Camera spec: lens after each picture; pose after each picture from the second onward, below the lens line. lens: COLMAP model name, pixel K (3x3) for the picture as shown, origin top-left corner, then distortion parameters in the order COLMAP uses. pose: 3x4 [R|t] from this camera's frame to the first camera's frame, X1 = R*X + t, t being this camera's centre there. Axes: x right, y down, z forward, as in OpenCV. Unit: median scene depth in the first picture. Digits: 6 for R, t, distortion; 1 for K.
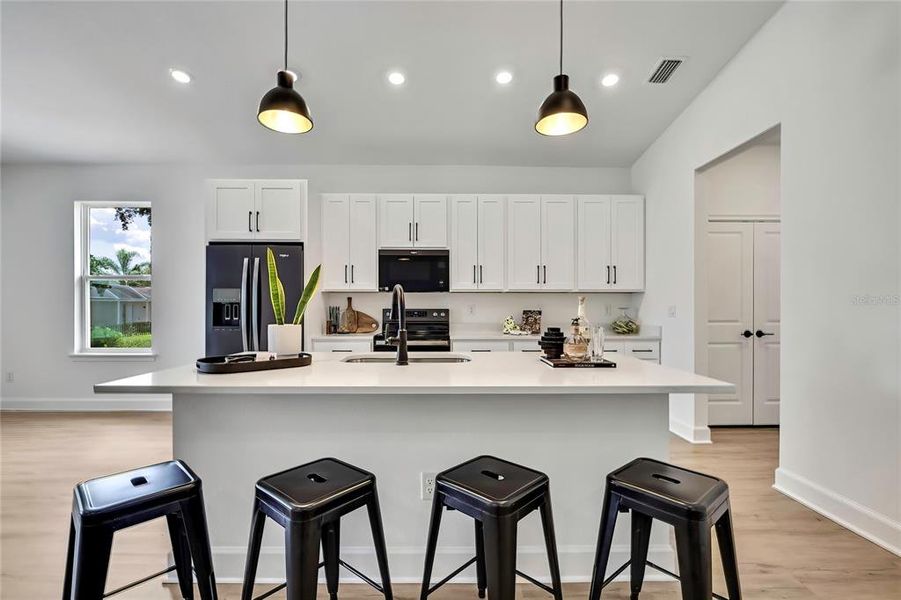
lens RADIAL K [[404.4, 0, 446.7], [0, 404.4, 303.6], [0, 0, 1]] dist [0.000008, -0.000381]
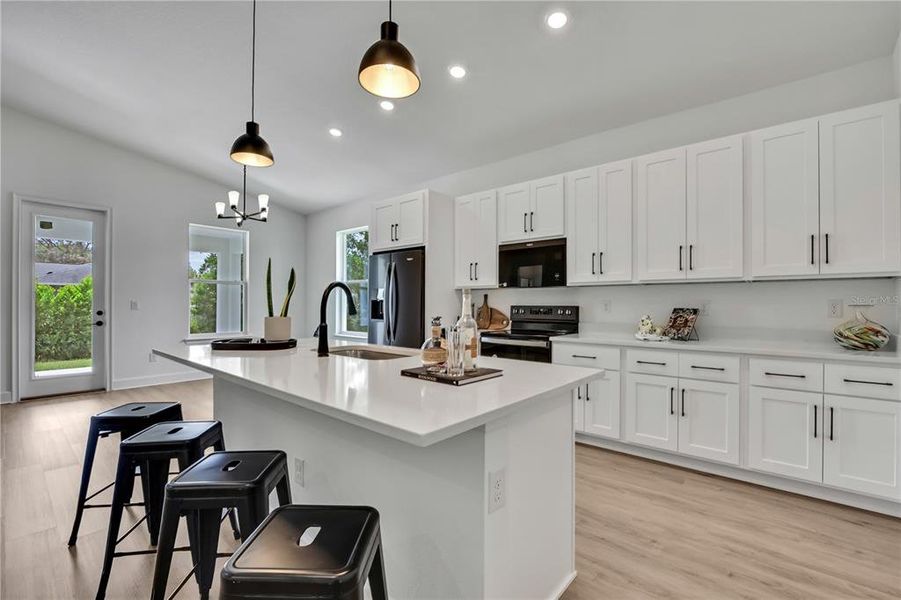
lens RADIAL K [[396.5, 0, 449.5], [0, 396.5, 307.5], [0, 0, 1]] dist [-0.003334, -0.000260]
pose [[0.748677, 0.006359, -0.662904, 0.382782], [0.005110, 0.999869, 0.015362, 0.002456], [0.662915, -0.014889, 0.748547, 0.196211]]
